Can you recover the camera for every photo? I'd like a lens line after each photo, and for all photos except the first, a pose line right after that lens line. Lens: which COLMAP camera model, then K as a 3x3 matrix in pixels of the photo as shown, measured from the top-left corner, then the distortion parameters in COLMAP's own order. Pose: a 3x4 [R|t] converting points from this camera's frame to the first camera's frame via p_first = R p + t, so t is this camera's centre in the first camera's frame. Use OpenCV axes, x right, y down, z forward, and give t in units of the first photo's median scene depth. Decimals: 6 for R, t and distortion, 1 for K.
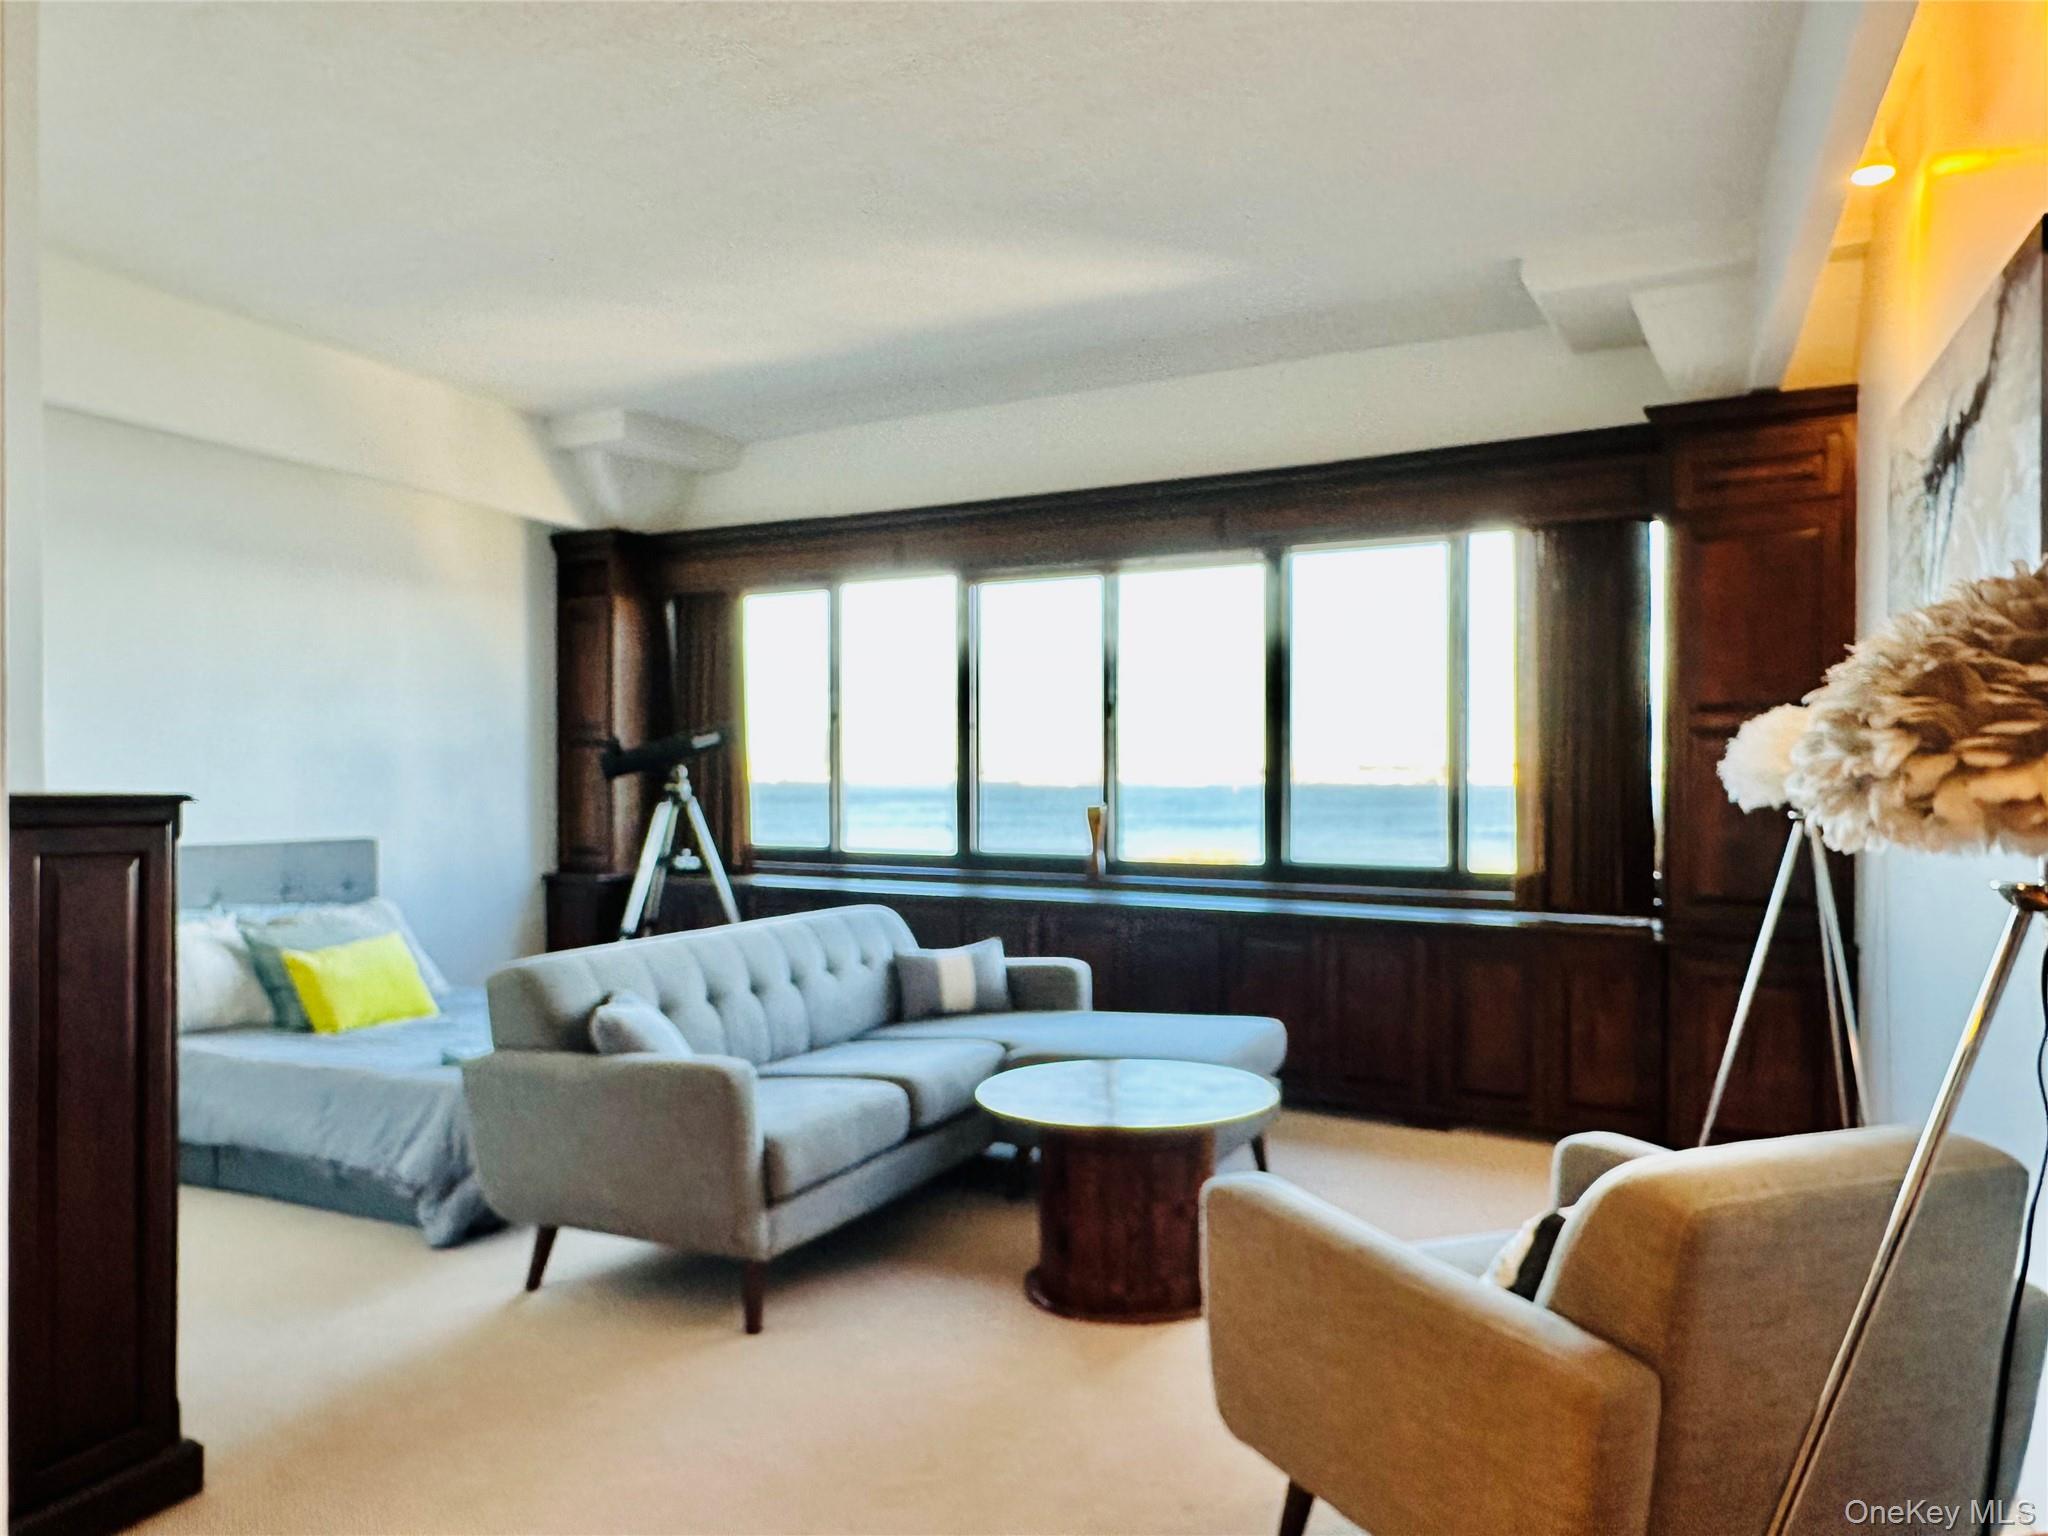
lens RADIAL K [[1466.6, 0, 1032.6], [0, 1466.6, 781.1], [0, 0, 1]] dist [-0.006589, 0.000728]
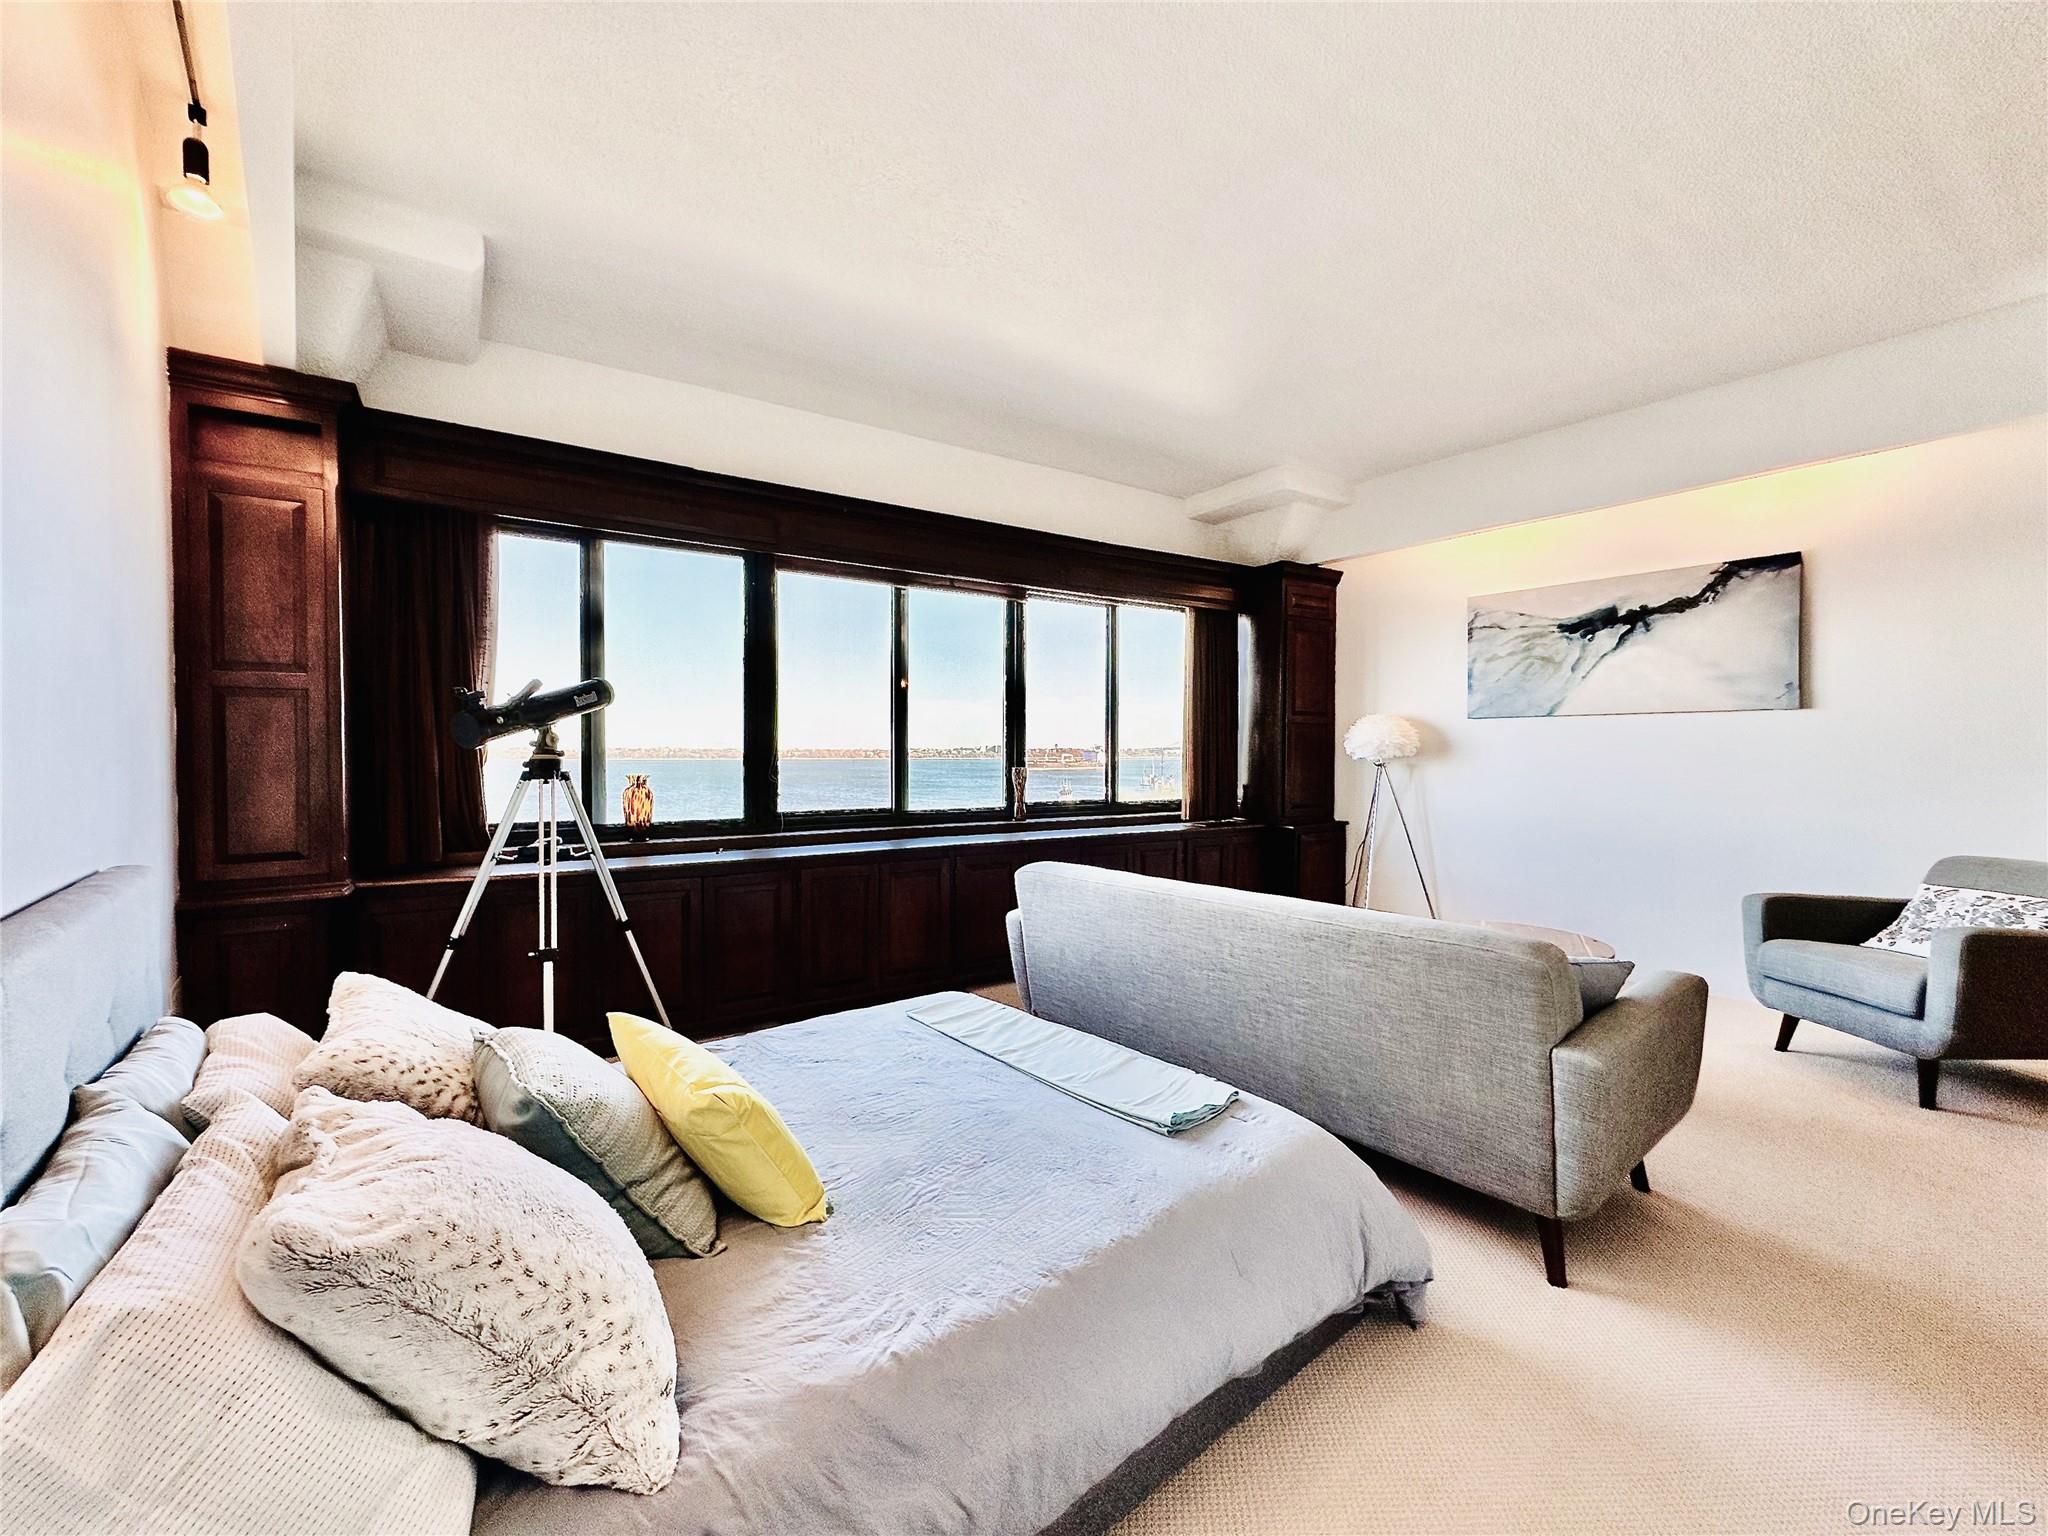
lens RADIAL K [[819.0, 0, 1024.5], [0, 819.0, 764.9], [0, 0, 1]] dist [-0.003518, 0.000543]
pose [[0.447912, -0.014648, 0.893958, -0.661529], [0.006812, 0.999893, 0.012970, 0.005270], [-0.894052, 0.000280, 0.447964, 0.735833]]
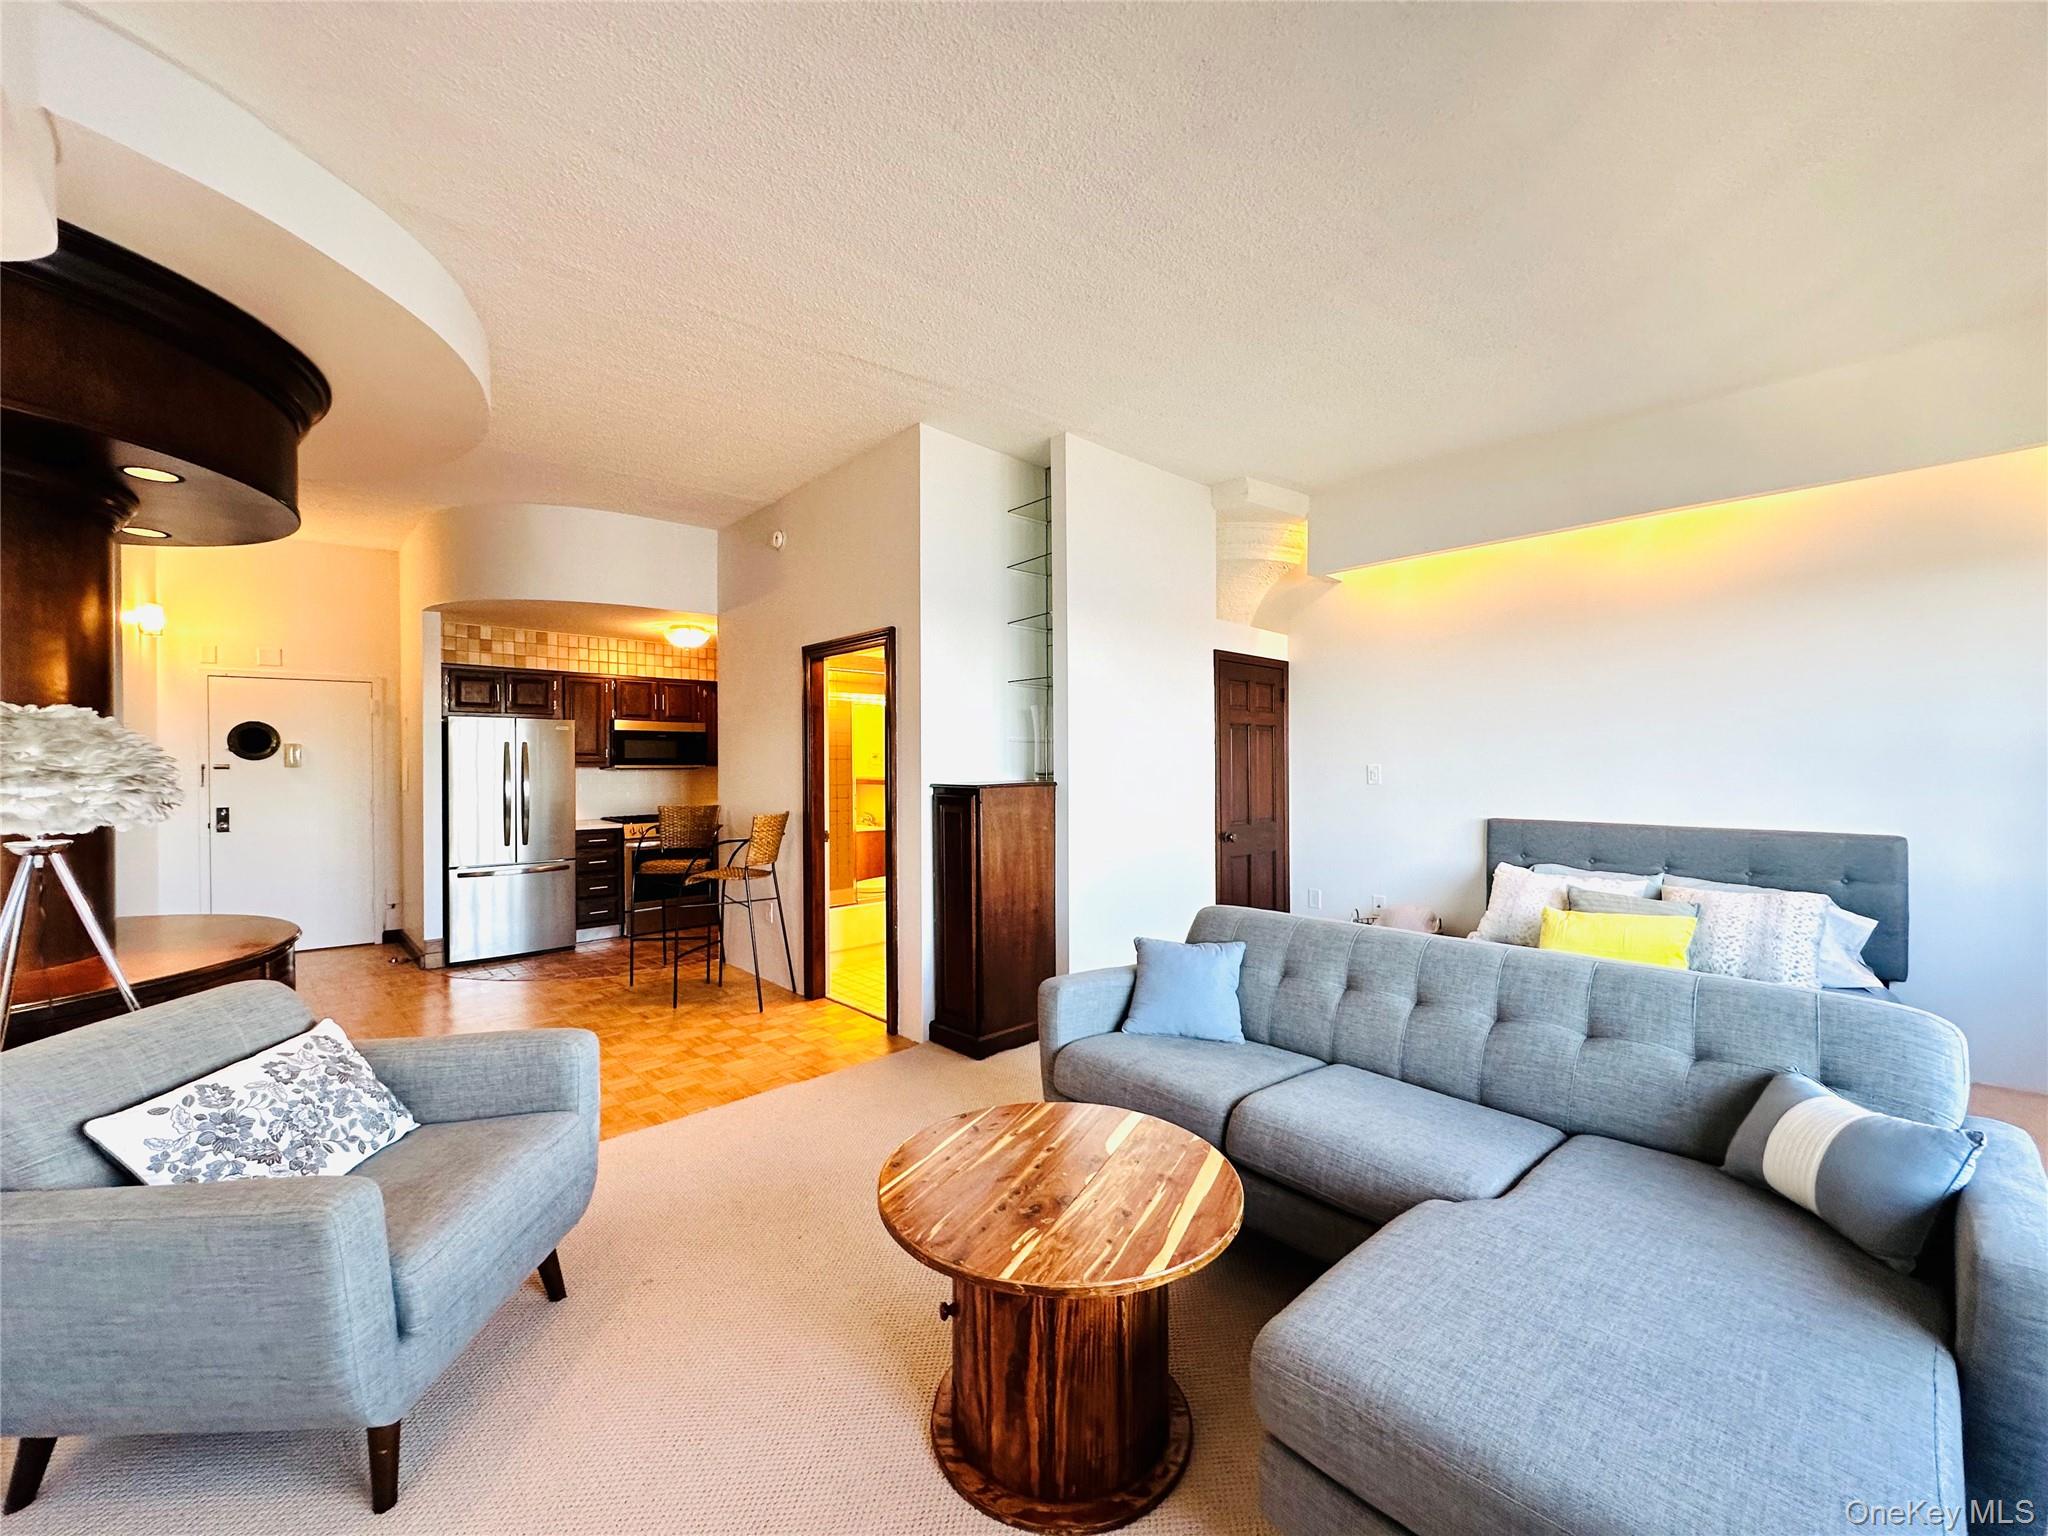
lens RADIAL K [[815.3, 0, 1025.6], [0, 815.3, 766.0], [0, 0, 1]] dist [-0.003404, 0.000454]
pose [[-0.406328, 0.002085, -0.913725, 0.340581], [0.001406, 0.999998, 0.001656, -0.012747], [0.913726, -0.000612, -0.406330, 0.807288]]
